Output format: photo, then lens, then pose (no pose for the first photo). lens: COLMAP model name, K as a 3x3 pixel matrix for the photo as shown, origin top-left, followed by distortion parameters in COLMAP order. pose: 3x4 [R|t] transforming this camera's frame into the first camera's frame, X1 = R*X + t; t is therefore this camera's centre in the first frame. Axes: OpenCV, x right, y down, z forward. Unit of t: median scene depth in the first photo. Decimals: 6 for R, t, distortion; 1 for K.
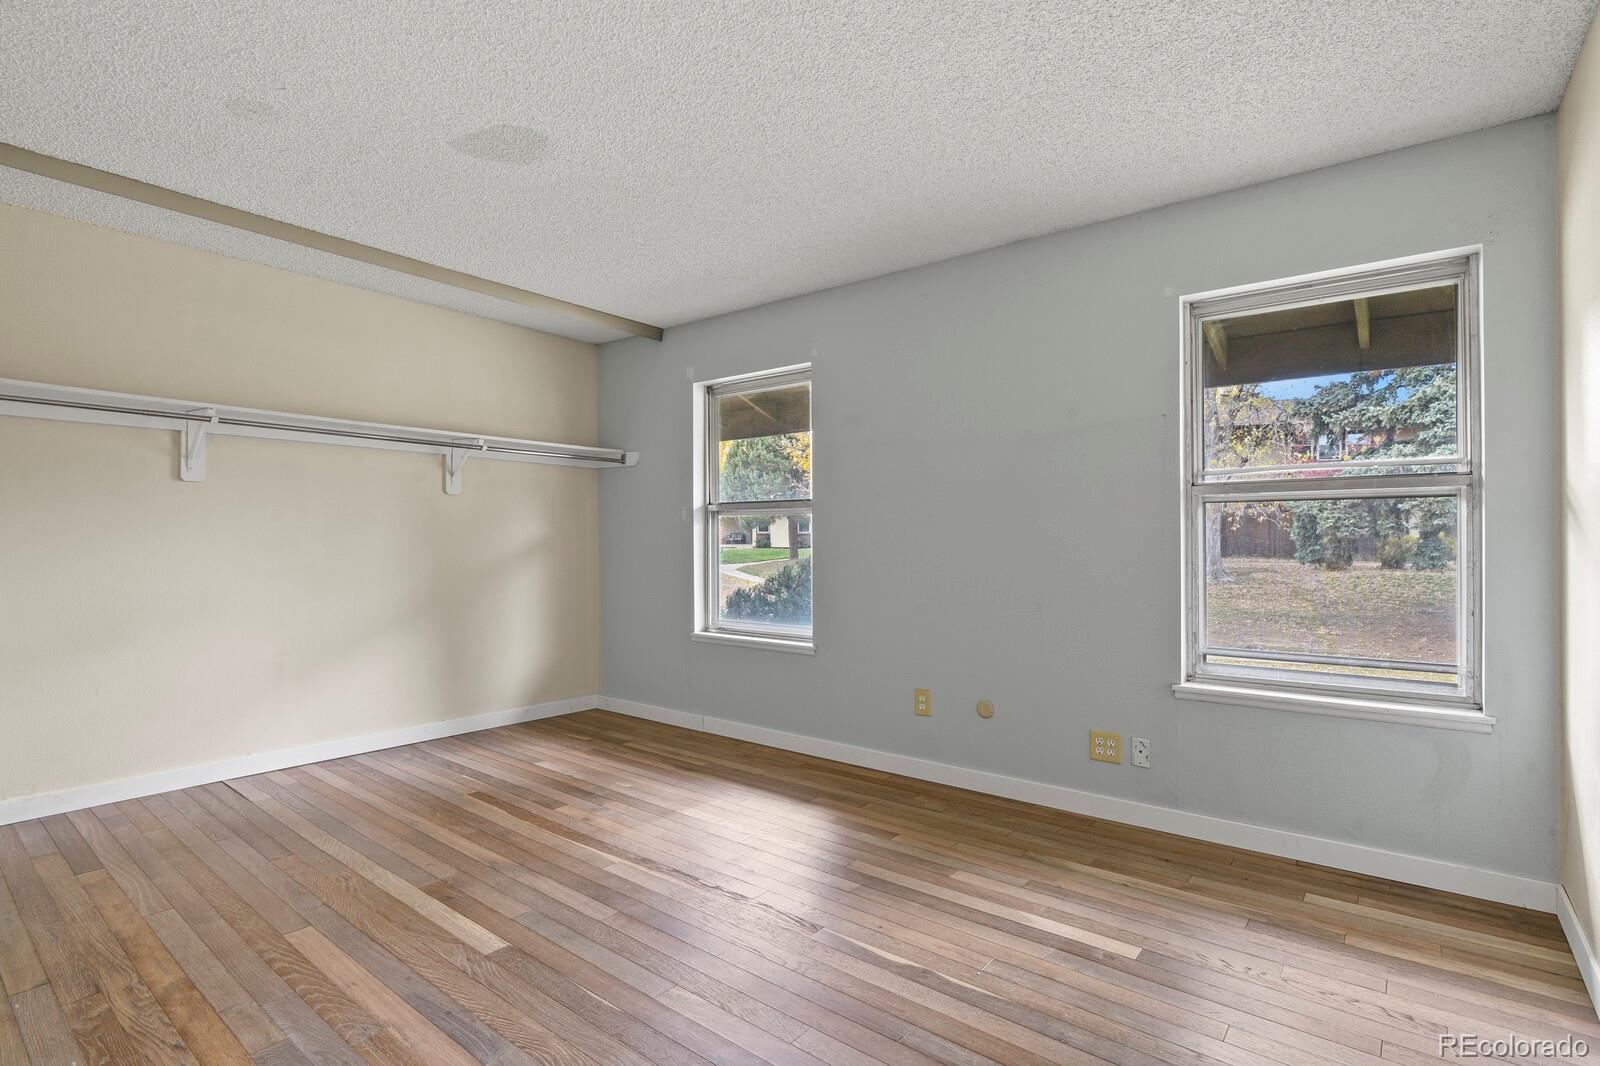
lens RADIAL K [[776.1, 0, 801.9], [0, 776.1, 534.1], [0, 0, 1]] dist [-0.013845, -0.001062]
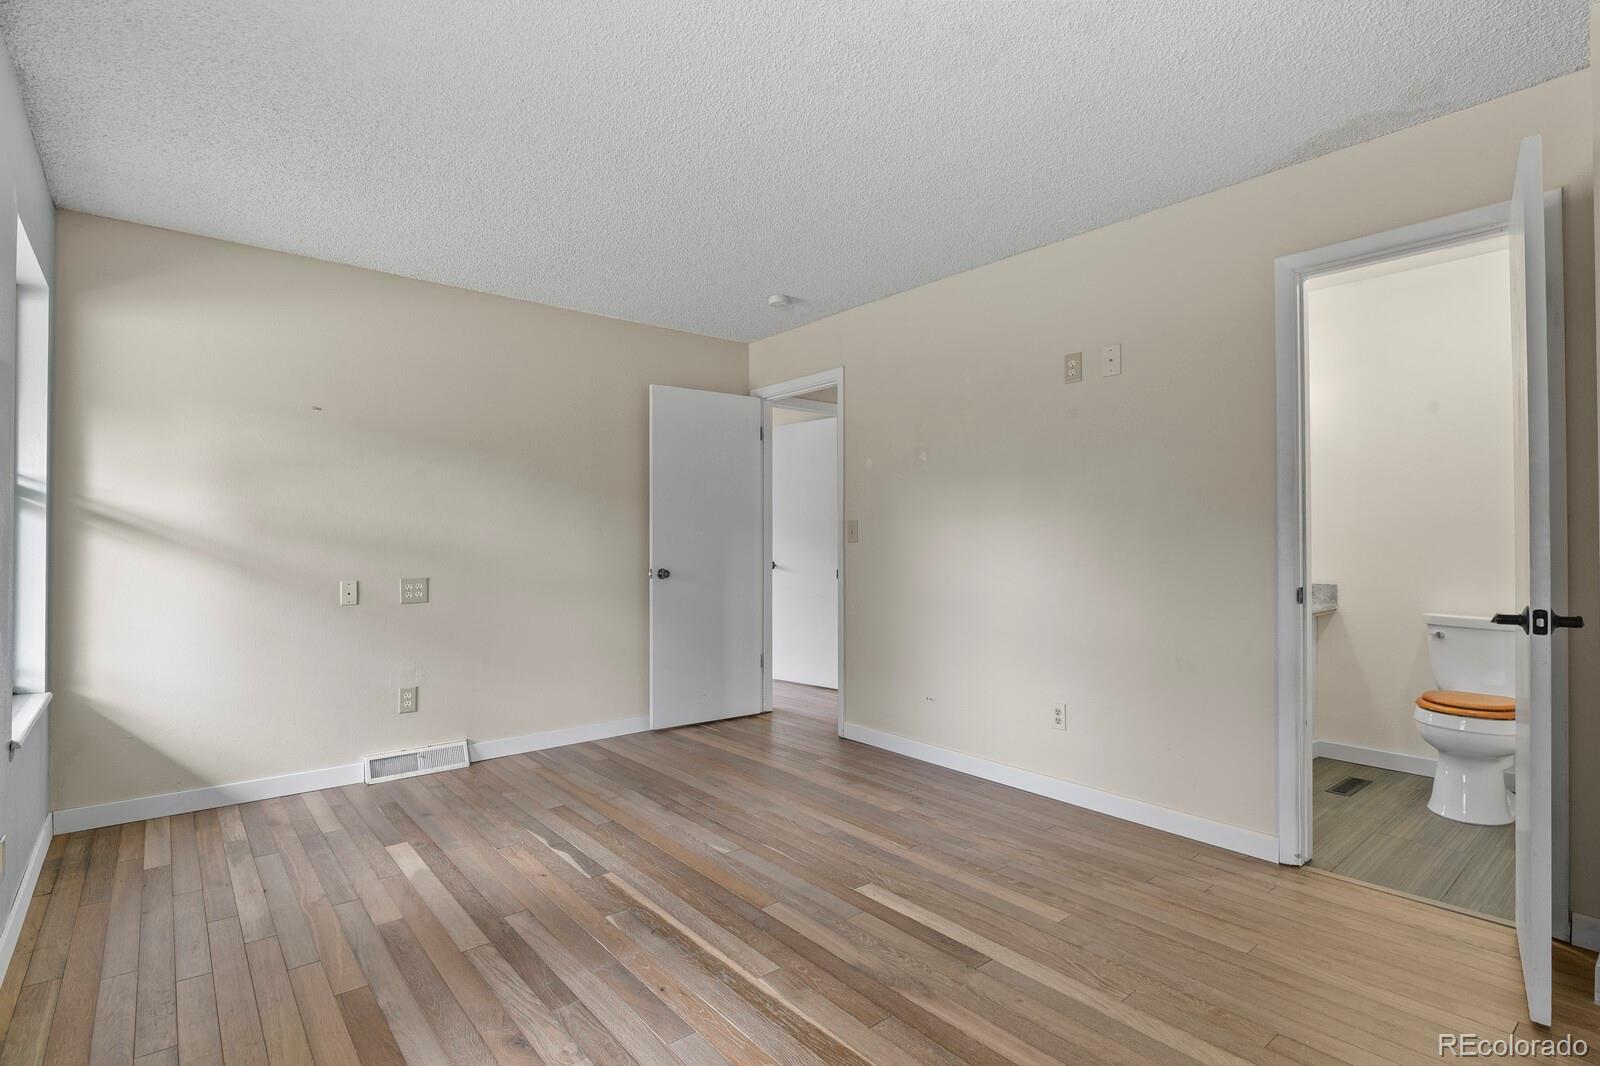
lens RADIAL K [[776.1, 0, 801.9], [0, 776.1, 534.1], [0, 0, 1]] dist [-0.013845, -0.001062]
pose [[-0.979754, 0.004322, 0.200160, -0.483983], [0.001020, 0.999862, -0.016596, 0.015221], [-0.200204, -0.016056, -0.979623, 1.948416]]
